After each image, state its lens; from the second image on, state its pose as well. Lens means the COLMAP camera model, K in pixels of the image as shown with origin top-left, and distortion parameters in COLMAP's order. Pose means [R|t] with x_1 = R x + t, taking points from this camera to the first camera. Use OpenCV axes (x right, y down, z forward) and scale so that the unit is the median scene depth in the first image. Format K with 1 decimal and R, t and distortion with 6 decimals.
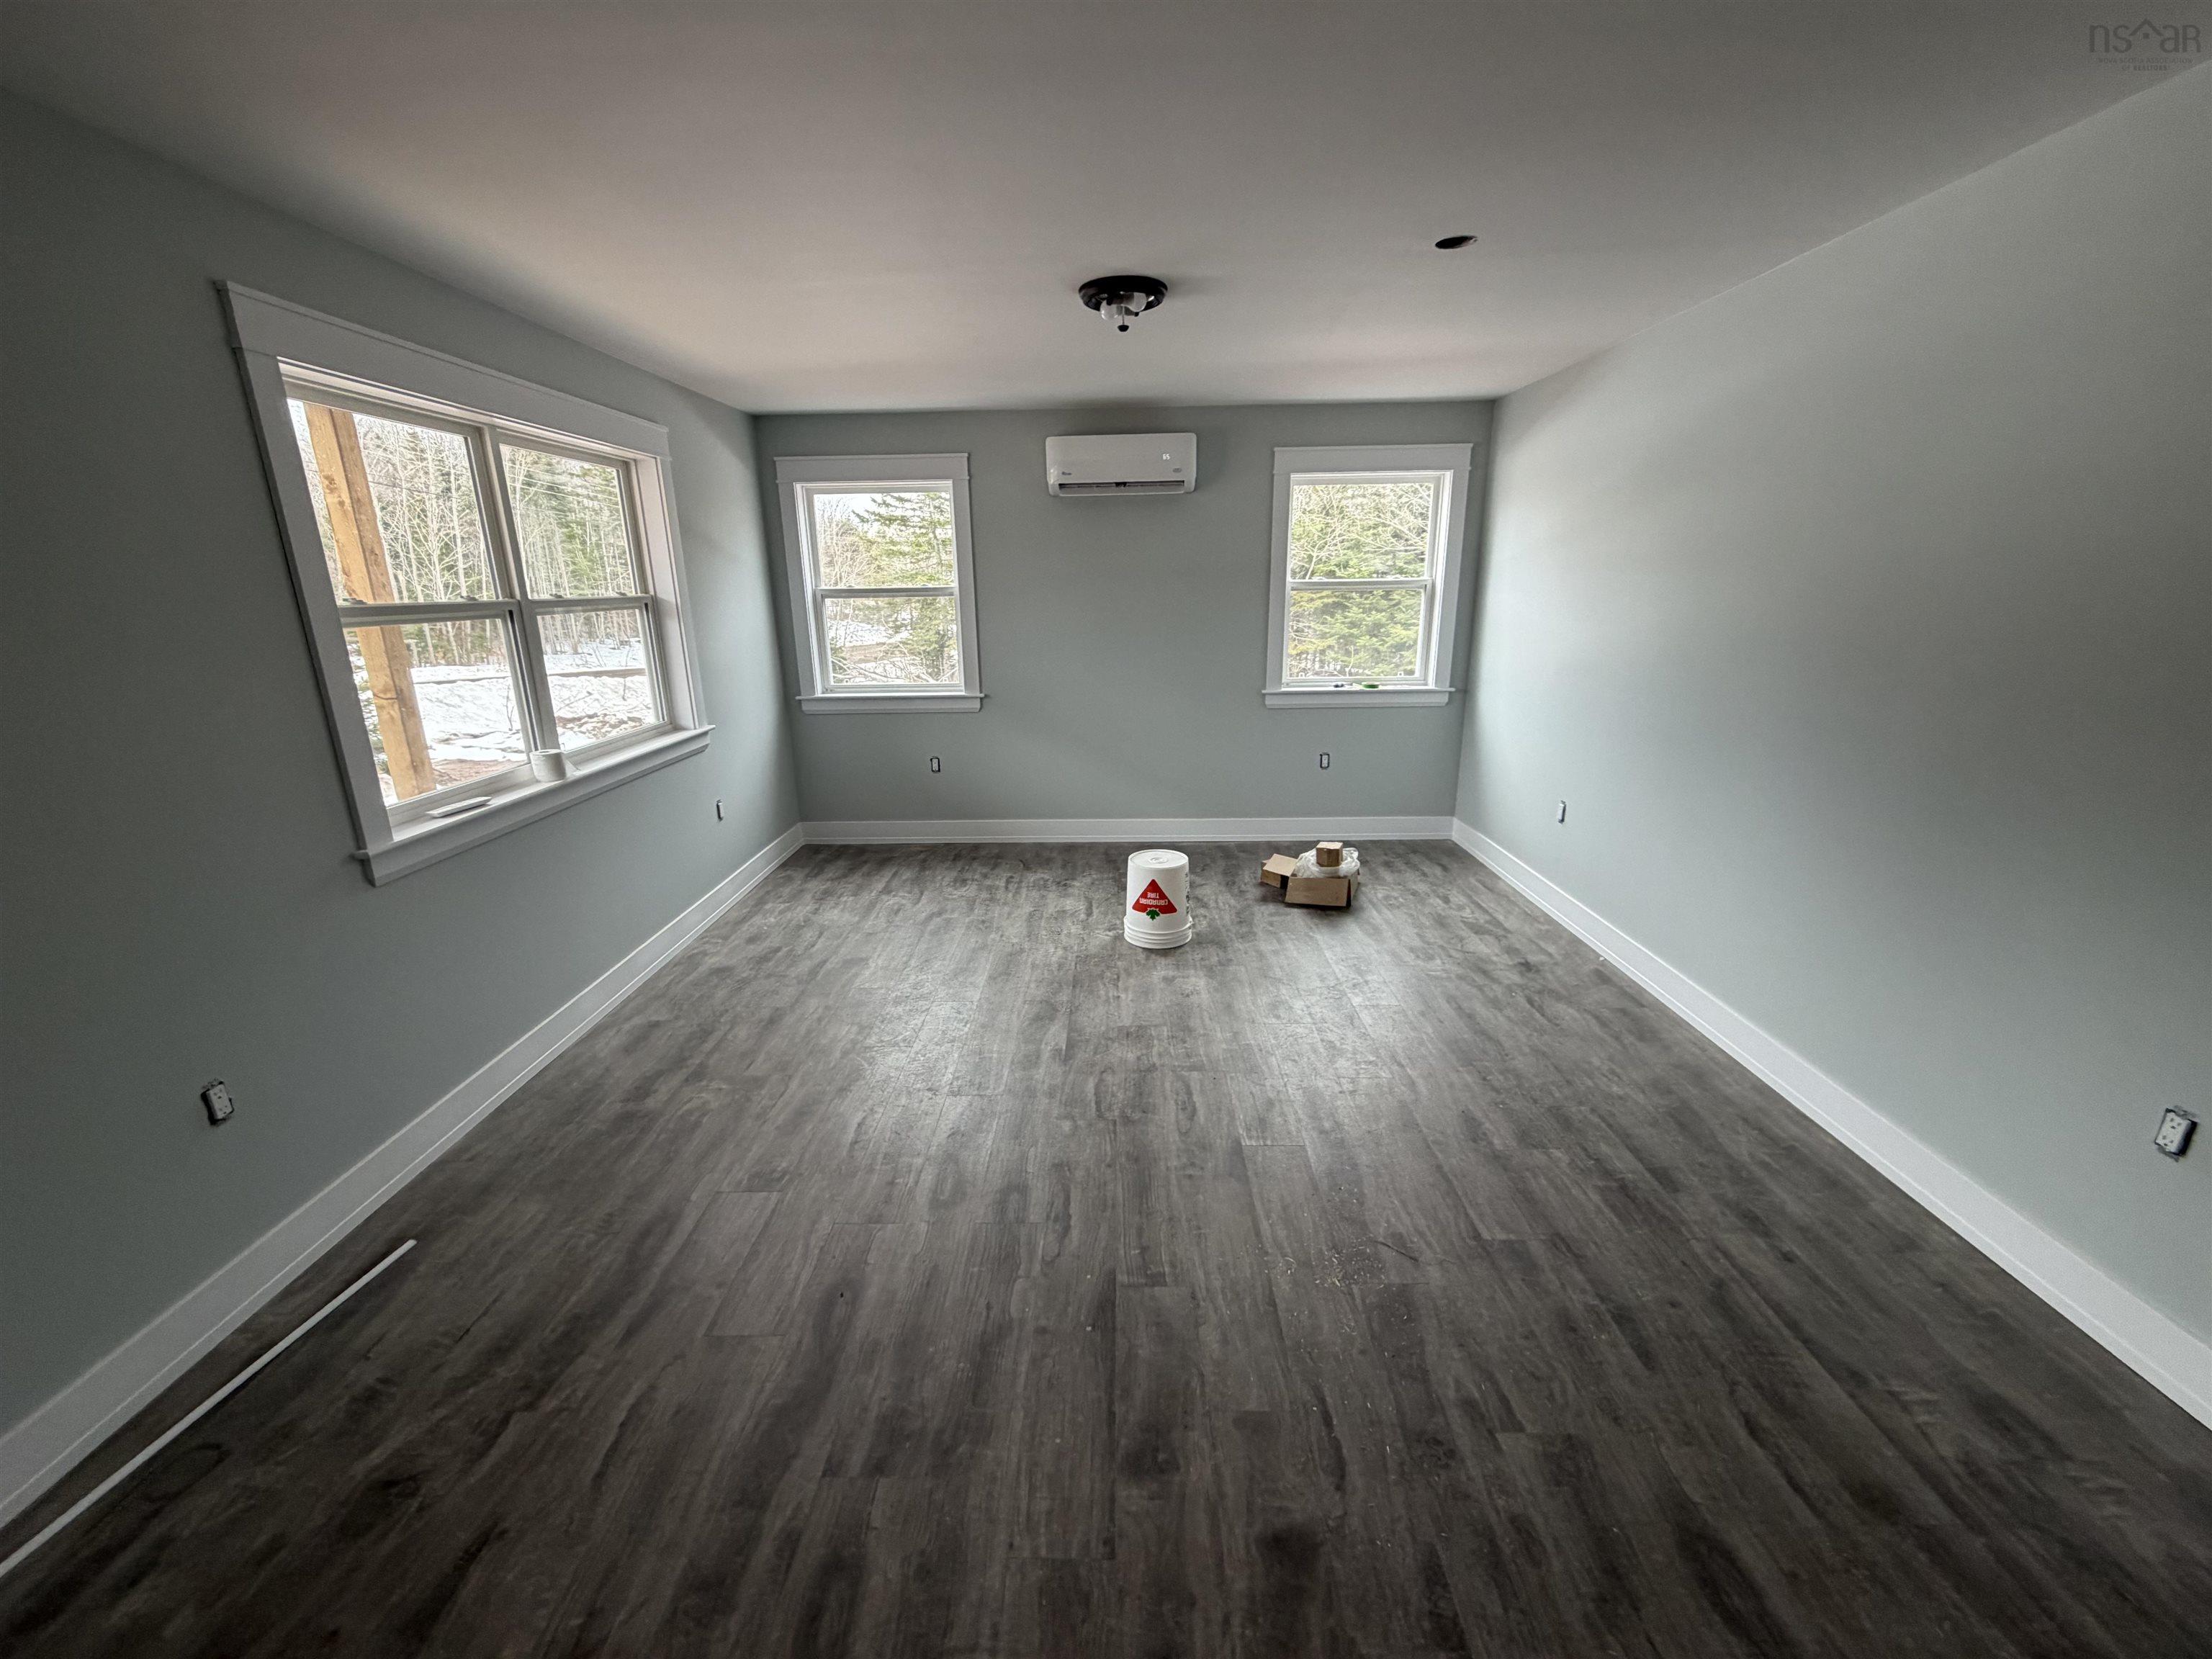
lens RADIAL K [[889.9, 0, 1106.0], [0, 889.9, 829.5], [0, 0, 1]] dist [0.004266, 0.000382]
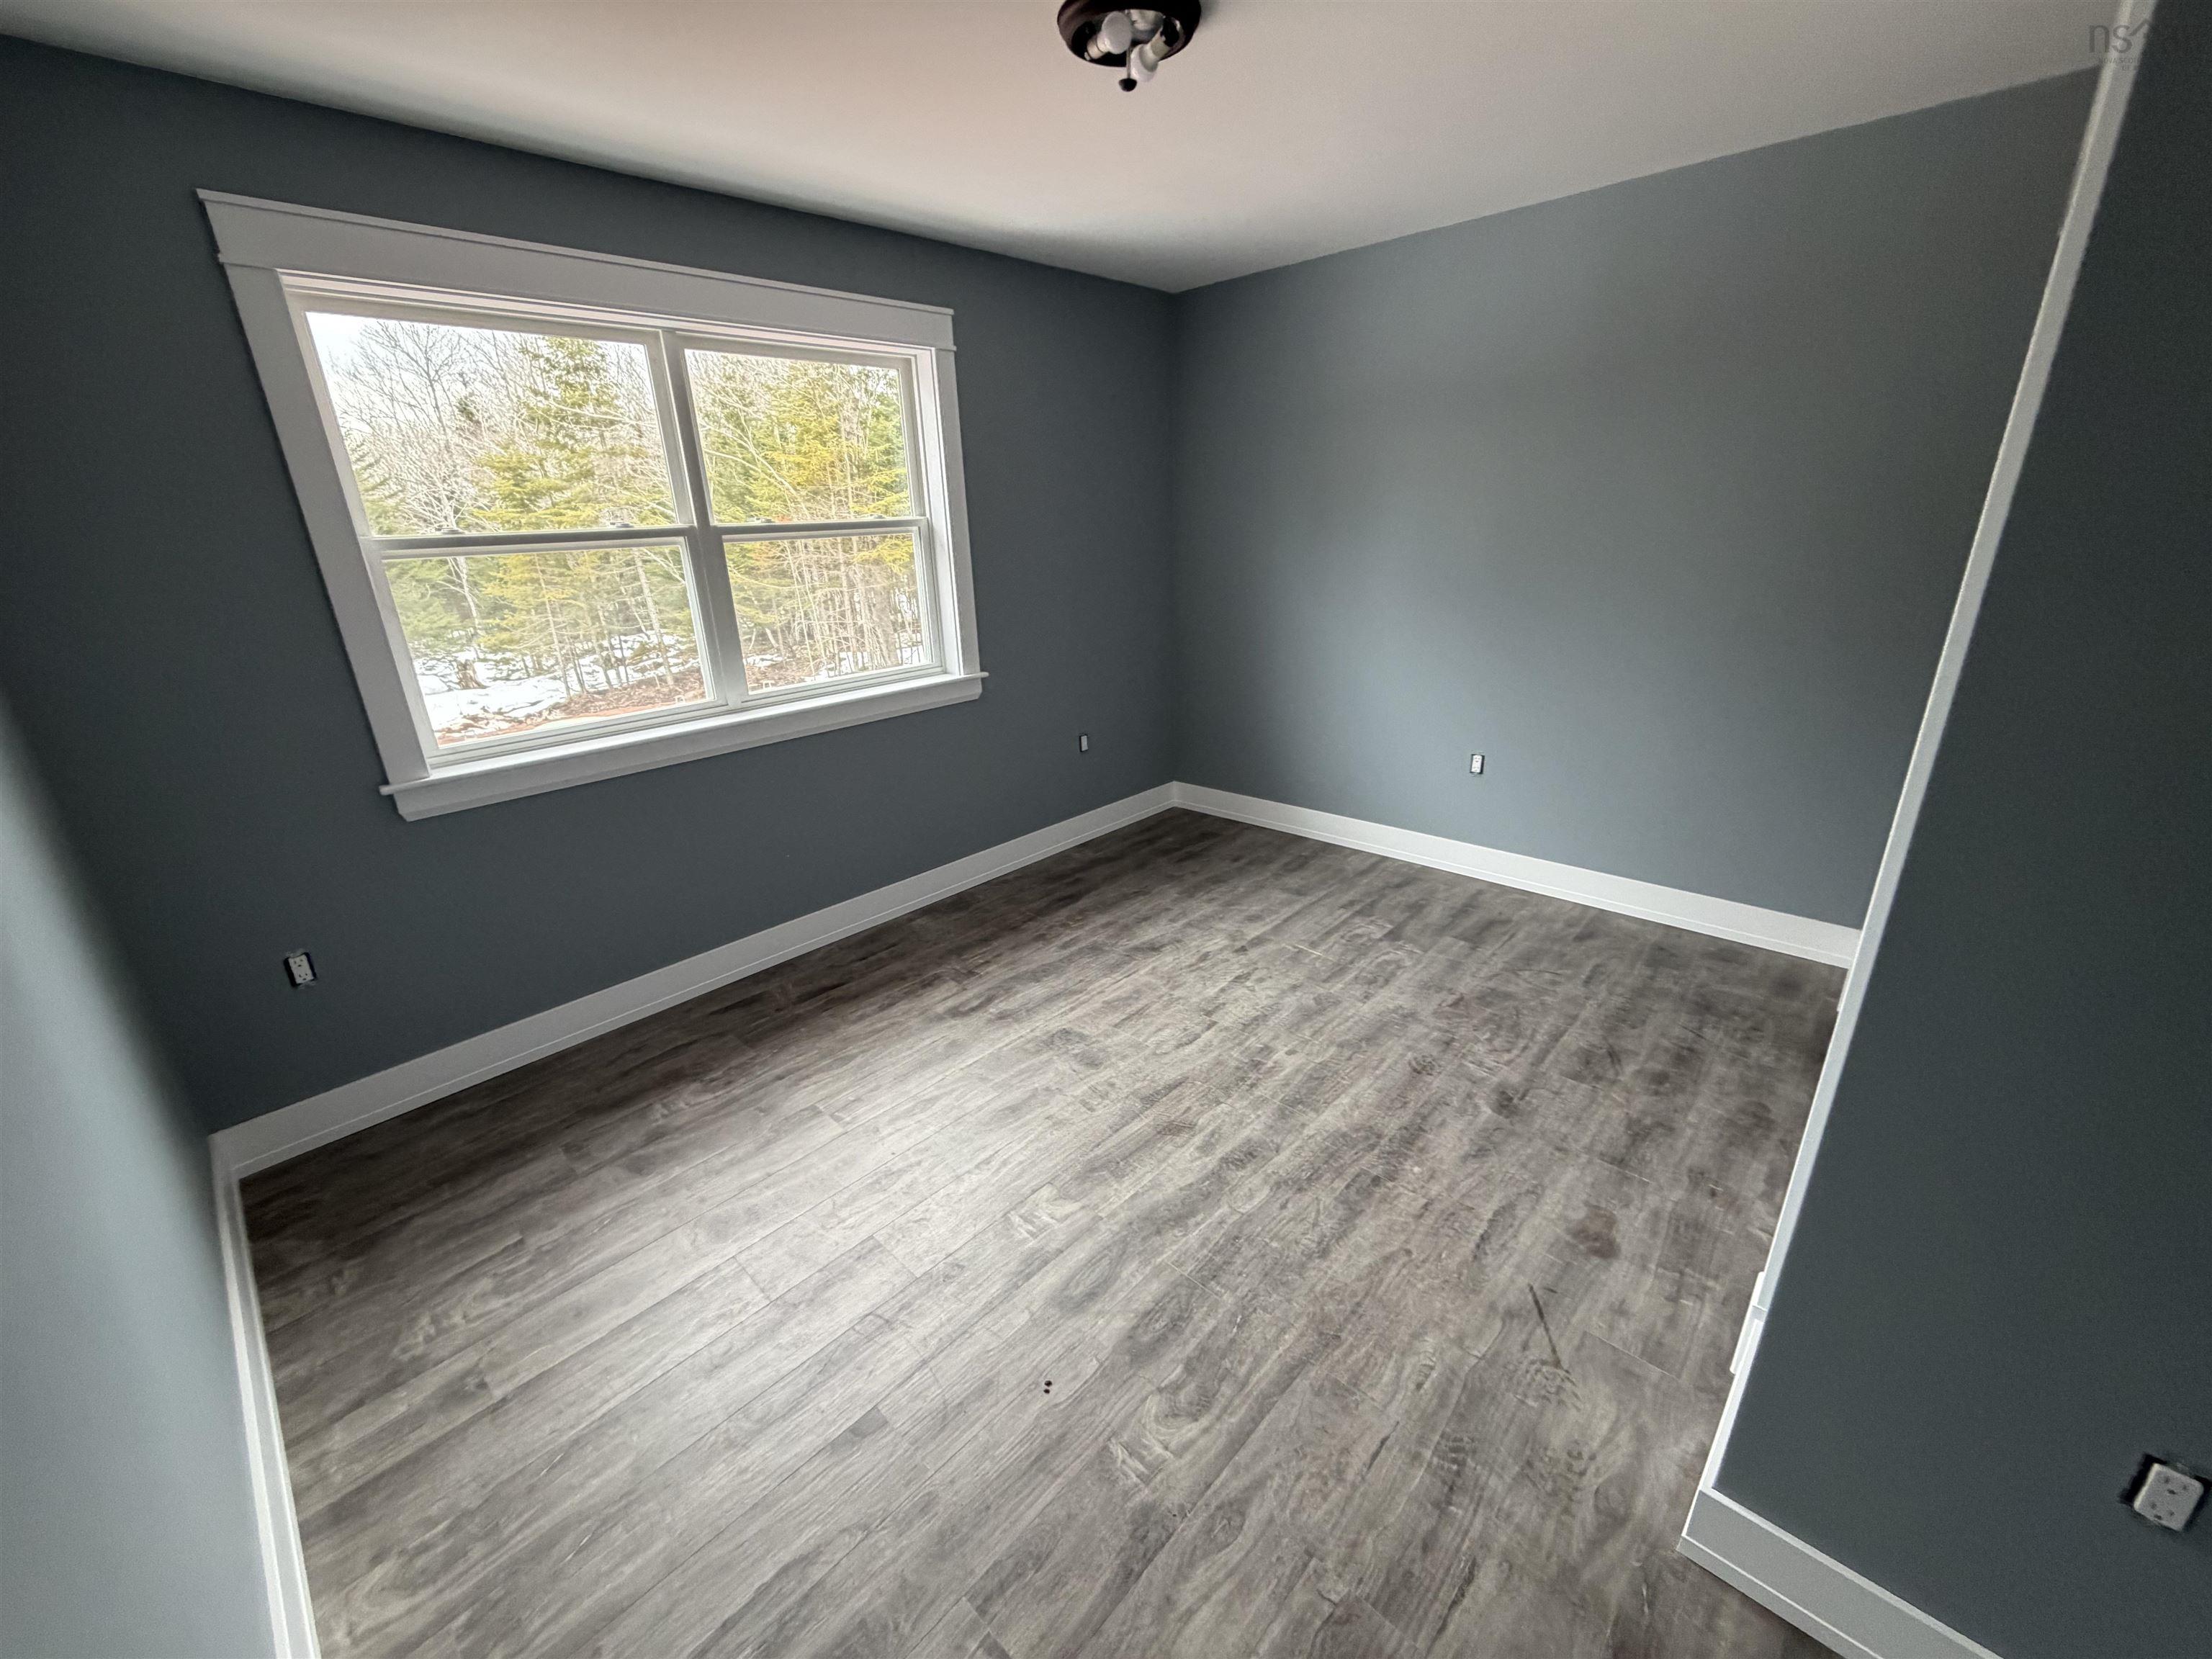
lens RADIAL K [[889.9, 0, 1106.0], [0, 889.9, 829.5], [0, 0, 1]] dist [0.004266, 0.000382]
pose [[0.734217, 0.221453, -0.641782, 0.338143], [-0.165001, 0.975168, 0.147725, -0.171260], [0.658559, -0.002568, 0.752524, 0.634262]]
